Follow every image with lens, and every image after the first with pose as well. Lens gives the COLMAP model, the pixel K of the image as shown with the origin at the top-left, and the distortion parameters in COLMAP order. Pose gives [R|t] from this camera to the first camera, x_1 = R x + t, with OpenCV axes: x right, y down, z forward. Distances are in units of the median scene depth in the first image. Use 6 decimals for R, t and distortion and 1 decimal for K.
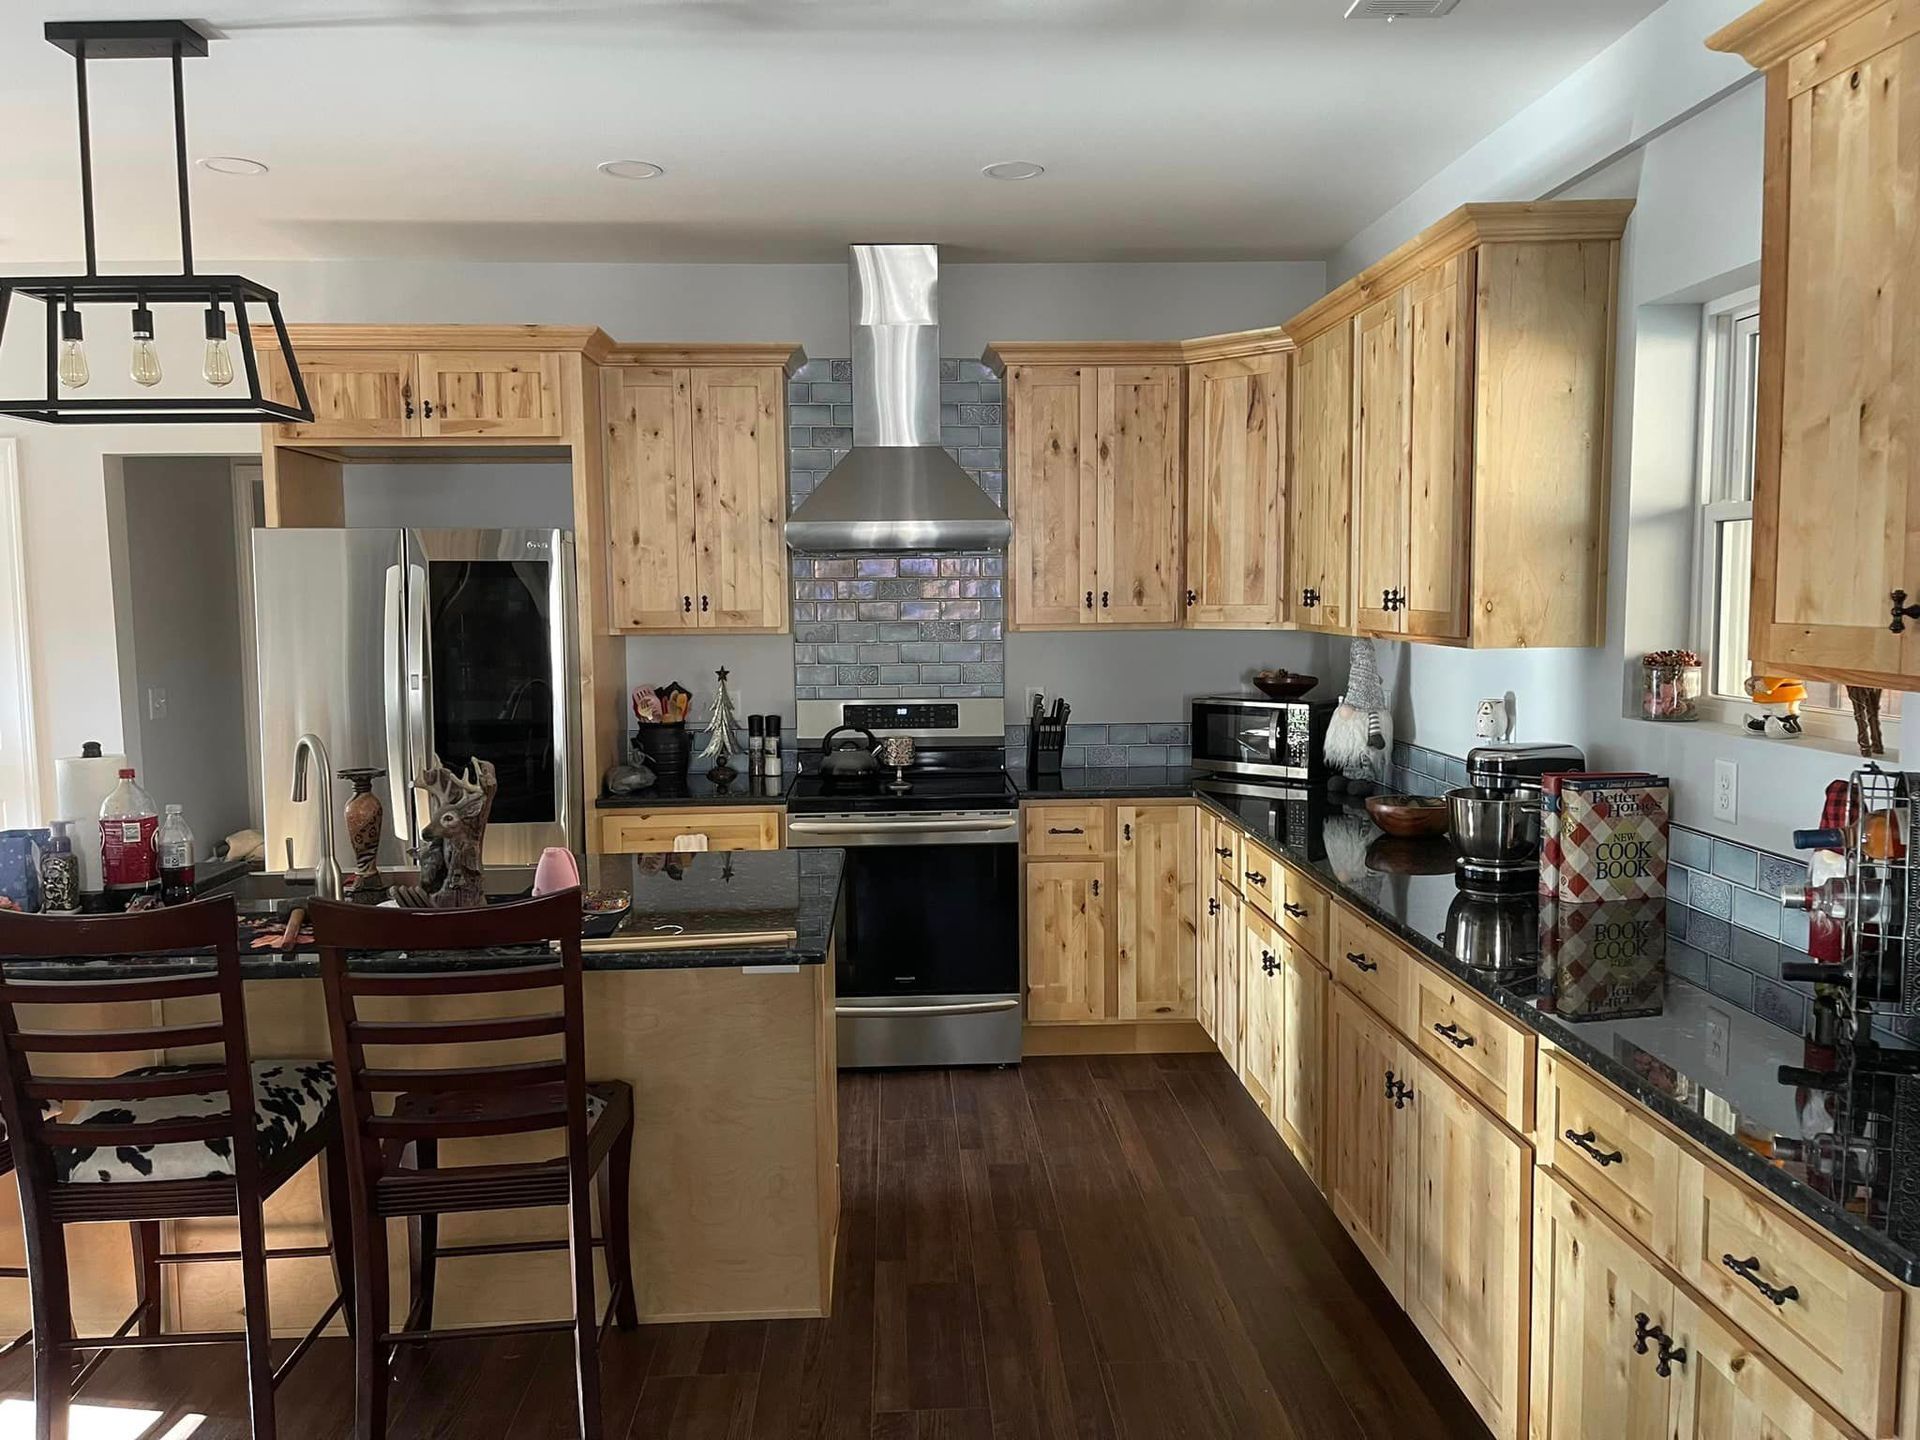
lens RADIAL K [[1439.1, 0, 956.7], [0, 1439.1, 722.7], [0, 0, 1]] dist [0.066167, -0.071391]
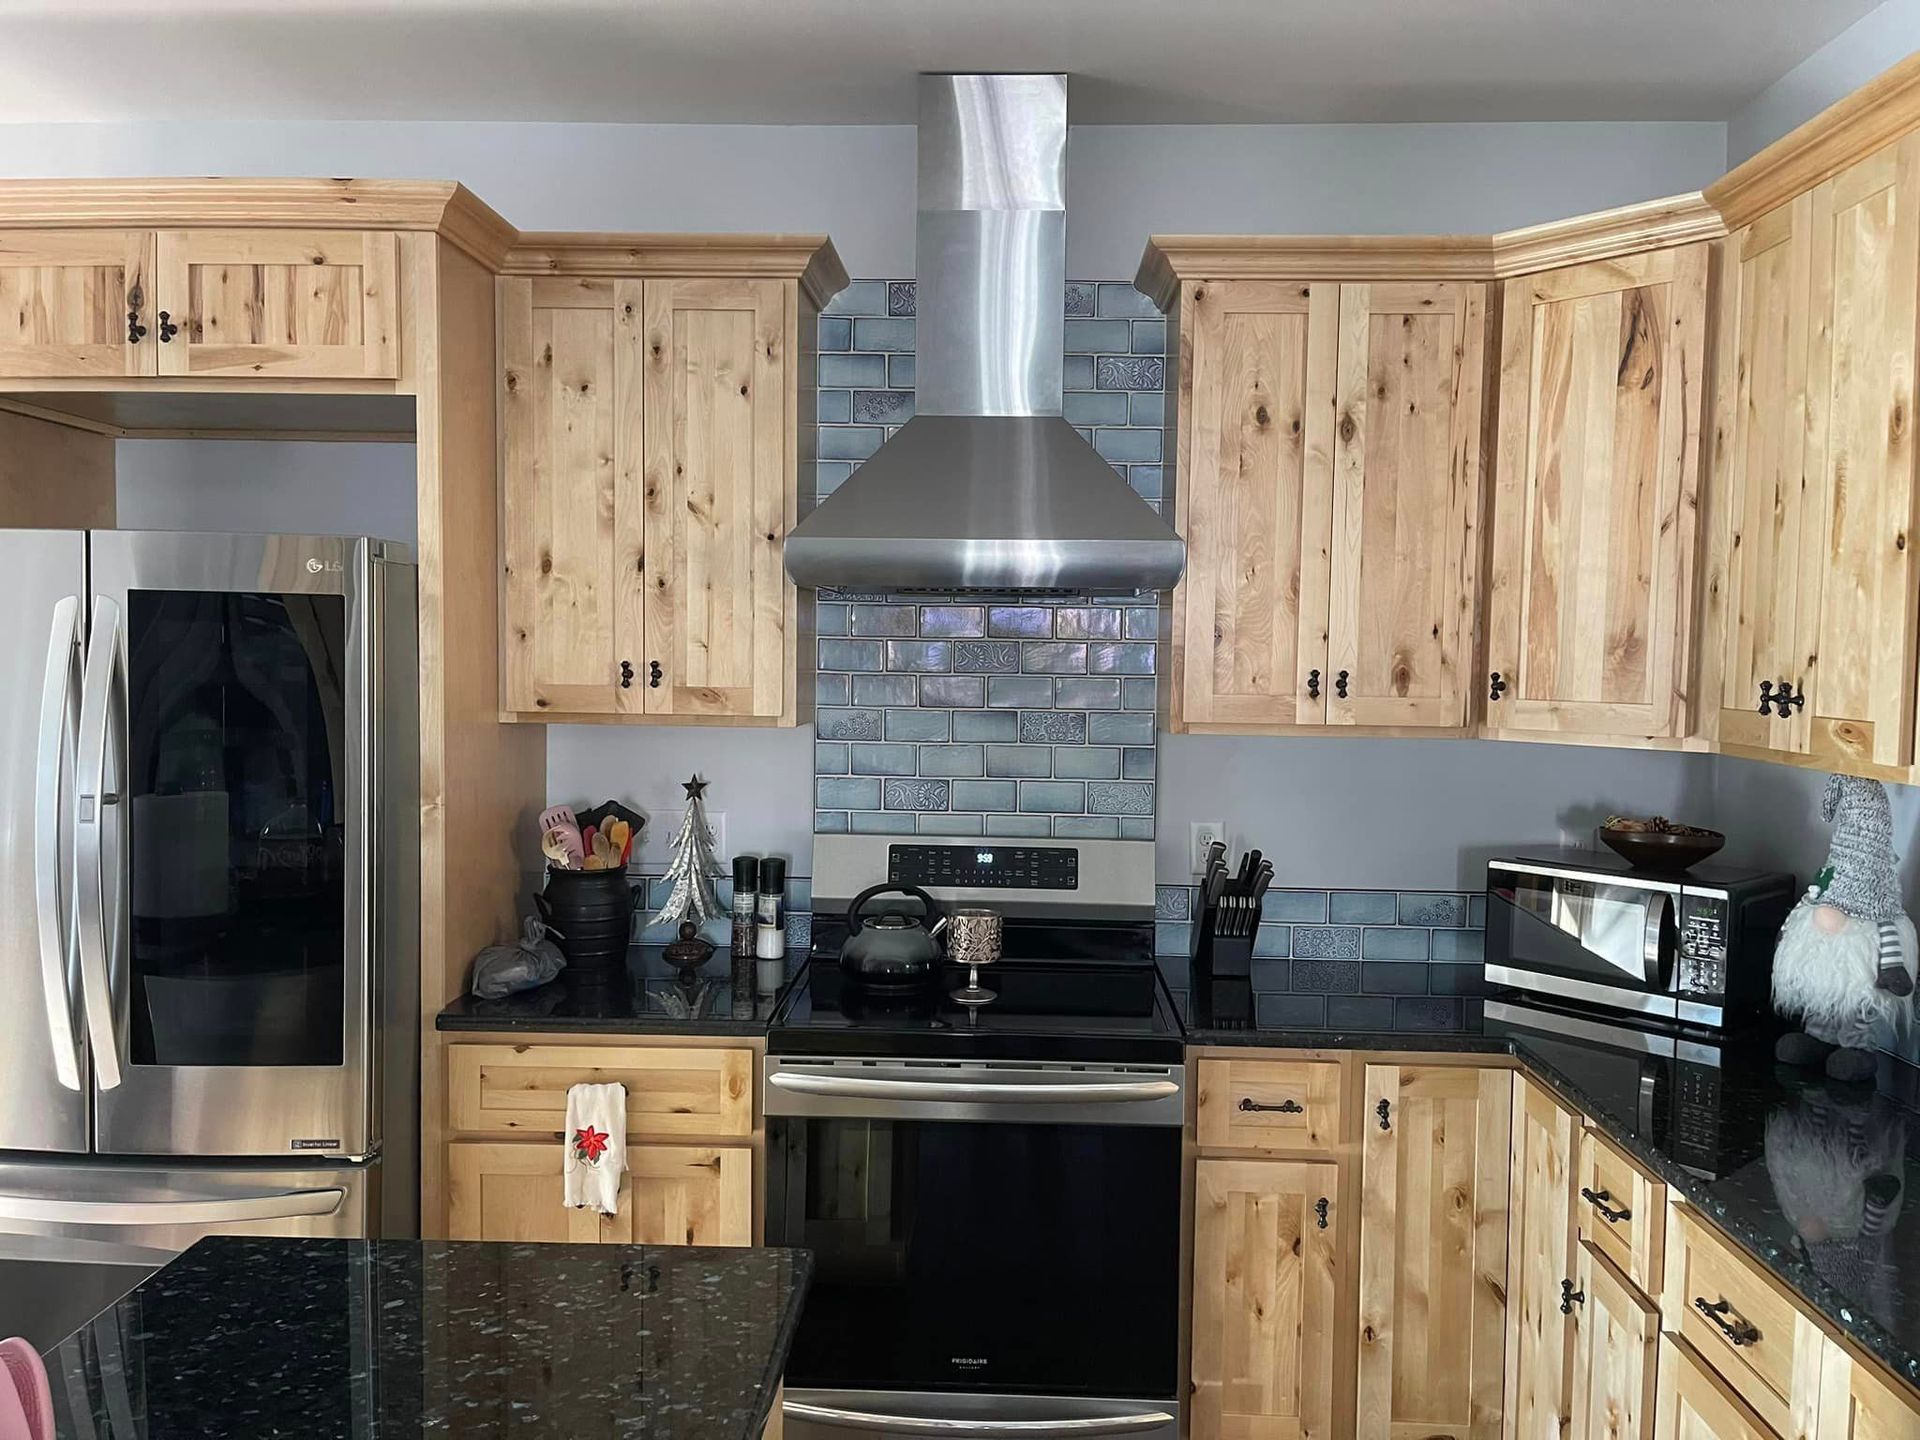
lens RADIAL K [[1439.1, 0, 956.7], [0, 1439.1, 722.7], [0, 0, 1]] dist [0.066167, -0.071391]
pose [[0.996068, 0.029531, -0.083522, -0.001231], [-0.032581, 0.998842, -0.035392, -0.045623], [0.082380, 0.037974, 0.995877, 0.419734]]
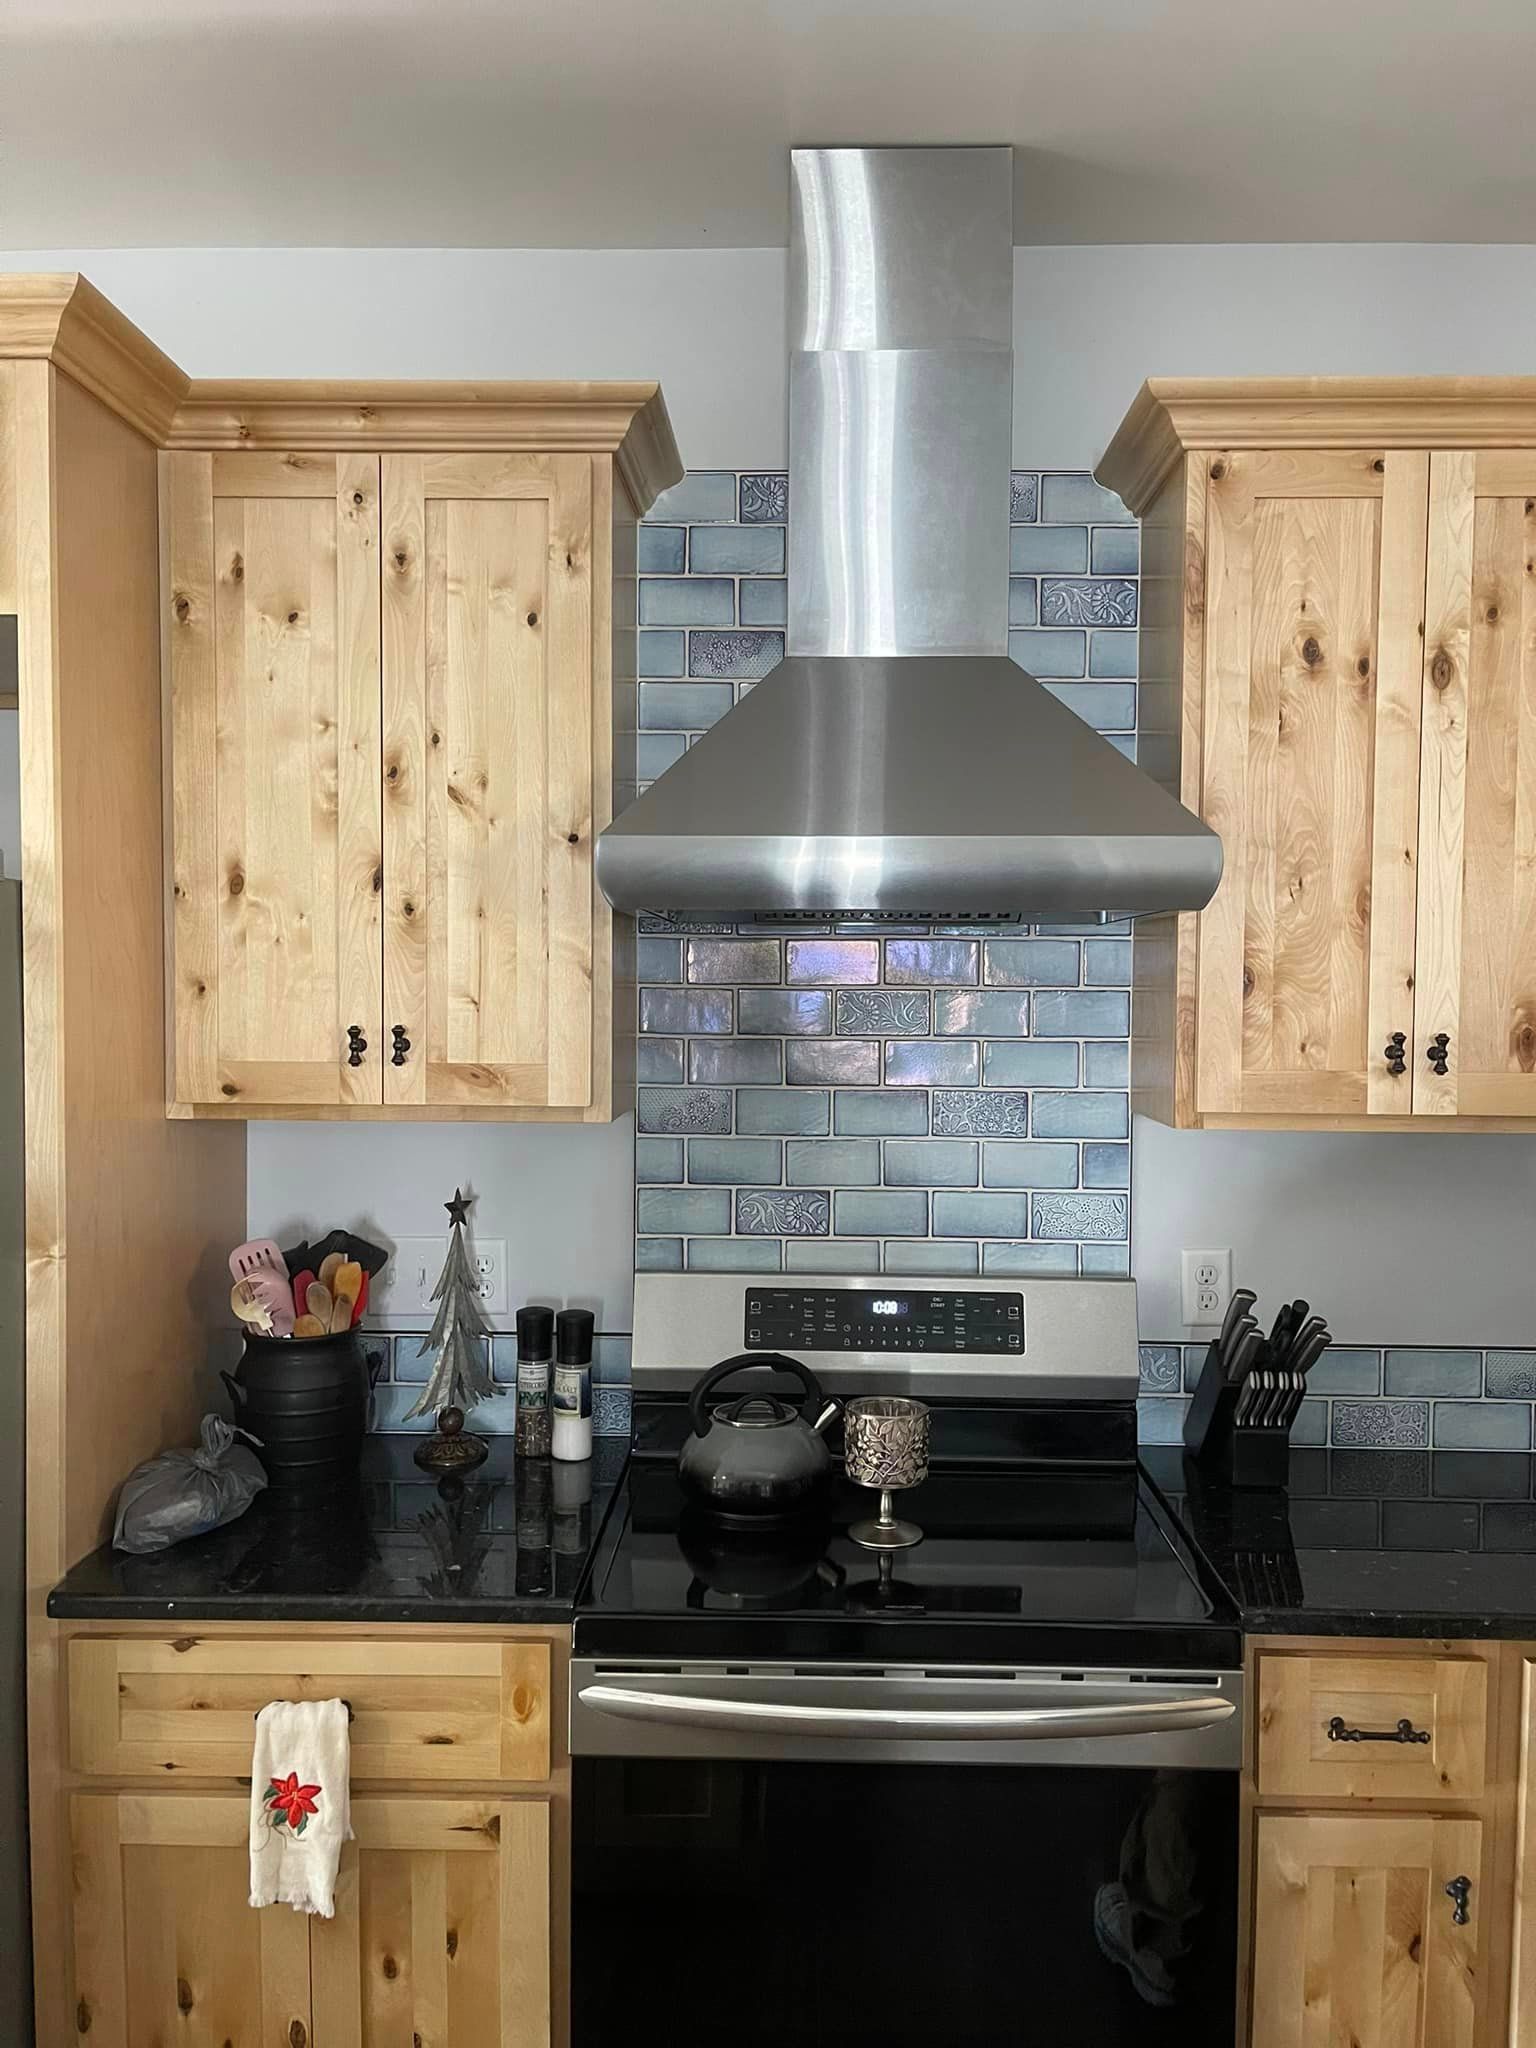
lens RADIAL K [[1535.1, 0, 768.0], [0, 1535.1, 1024.0], [0, 0, 1]] dist [0.066167, -0.071391]
pose [[0.997203, 0.019972, -0.072020, -0.044396], [-0.024409, 0.997823, -0.061263, -0.065013], [0.070639, 0.062850, 0.995520, 0.587544]]
